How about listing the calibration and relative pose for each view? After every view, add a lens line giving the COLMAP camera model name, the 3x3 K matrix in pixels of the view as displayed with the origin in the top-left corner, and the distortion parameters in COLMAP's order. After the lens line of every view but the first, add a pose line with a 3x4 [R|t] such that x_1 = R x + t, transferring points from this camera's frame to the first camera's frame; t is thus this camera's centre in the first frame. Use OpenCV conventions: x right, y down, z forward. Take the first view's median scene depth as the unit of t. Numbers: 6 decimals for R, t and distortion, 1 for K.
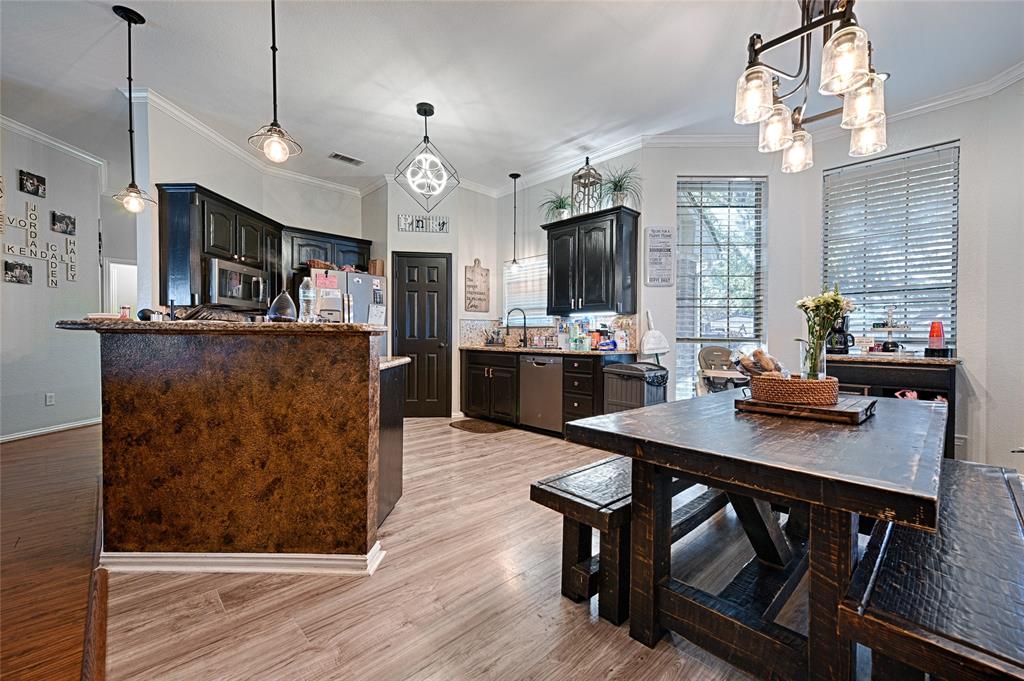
lens RADIAL K [[410.9, 0, 513.1], [0, 410.9, 339.4], [0, 0, 1]] dist [0.010289, 0.000009]
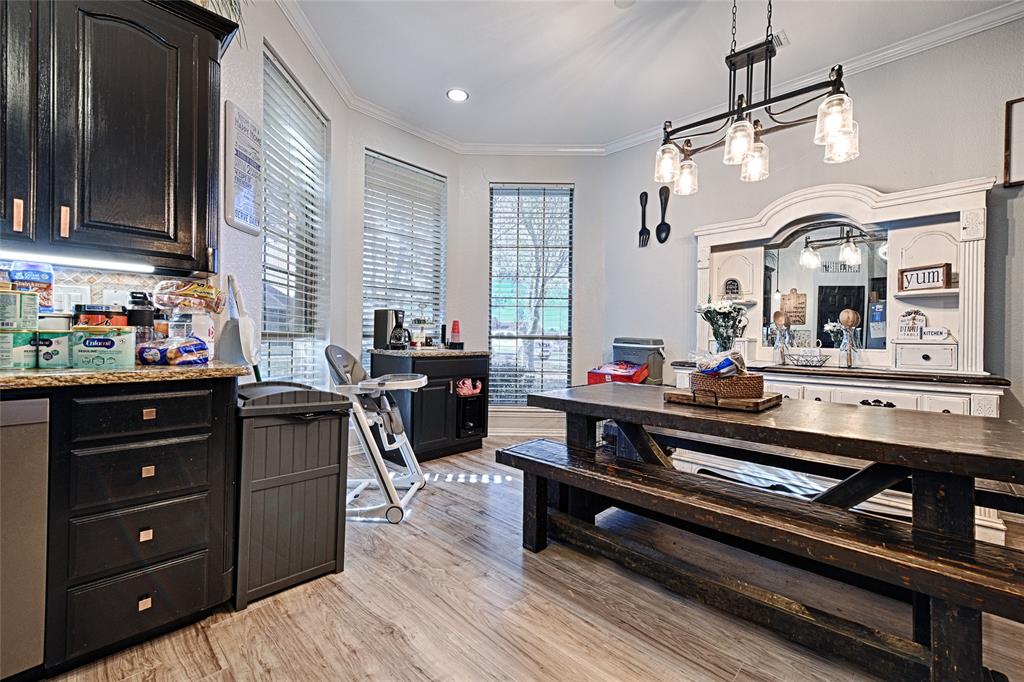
lens RADIAL K [[424.5, 0, 507.8], [0, 424.5, 337.0], [0, 0, 1]] dist [0.009294, -0.000869]
pose [[-0.039676, -0.009751, 0.999165, -0.177922], [-0.012566, 0.999878, 0.009259, -0.005903], [-0.999134, -0.012188, -0.039794, 0.657161]]
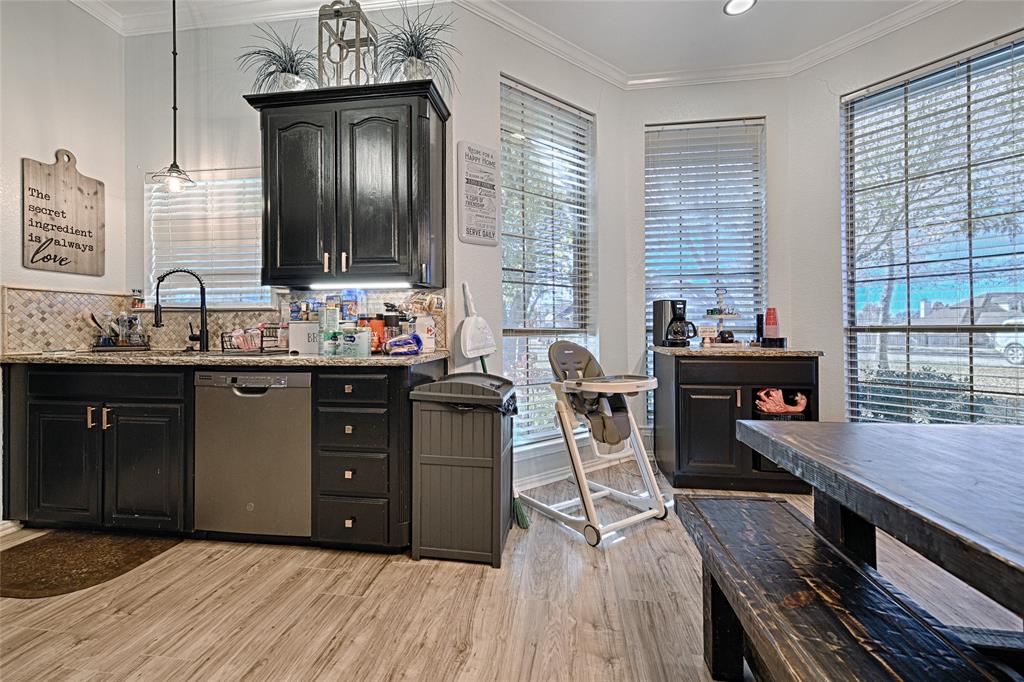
lens RADIAL K [[424.5, 0, 498.0], [0, 424.5, 328.8], [0, 0, 1]] dist [0.009294, -0.000869]
pose [[0.790243, -0.008664, 0.612733, -0.005756], [0.012620, 0.999918, -0.002137, -0.002677], [-0.612664, 0.009421, 0.790287, 0.466090]]
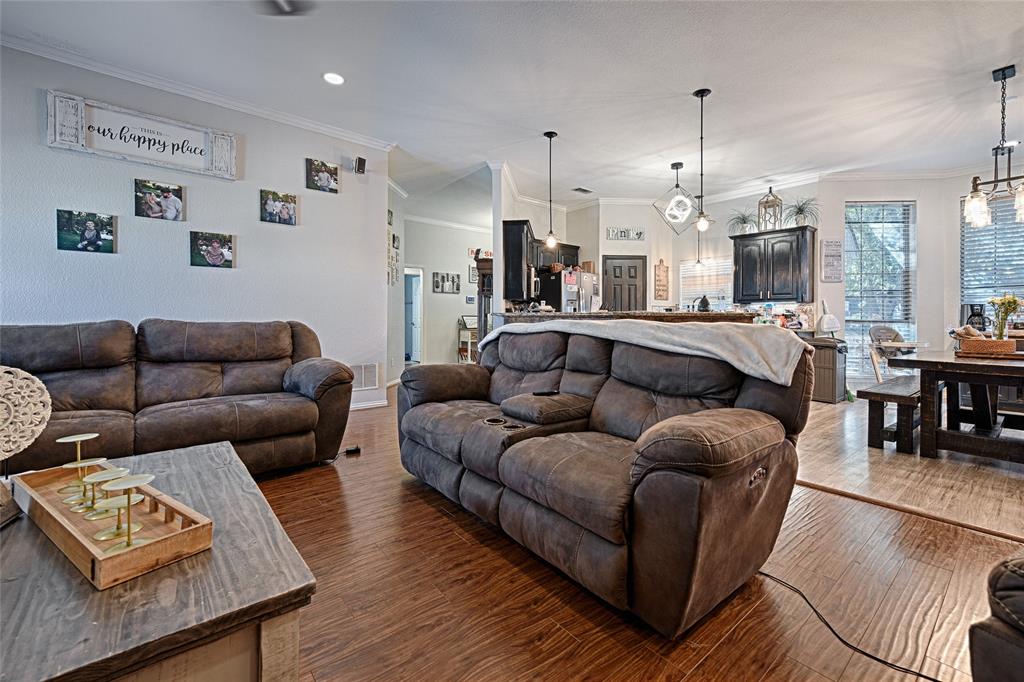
lens RADIAL K [[424.5, 0, 525.9], [0, 424.5, 320.6], [0, 0, 1]] dist [0.009294, -0.000869]
pose [[0.997777, -0.000816, -0.066640, -0.537664], [0.000480, 0.999987, -0.005046, 0.004827], [0.066643, 0.005003, 0.997764, -0.459163]]
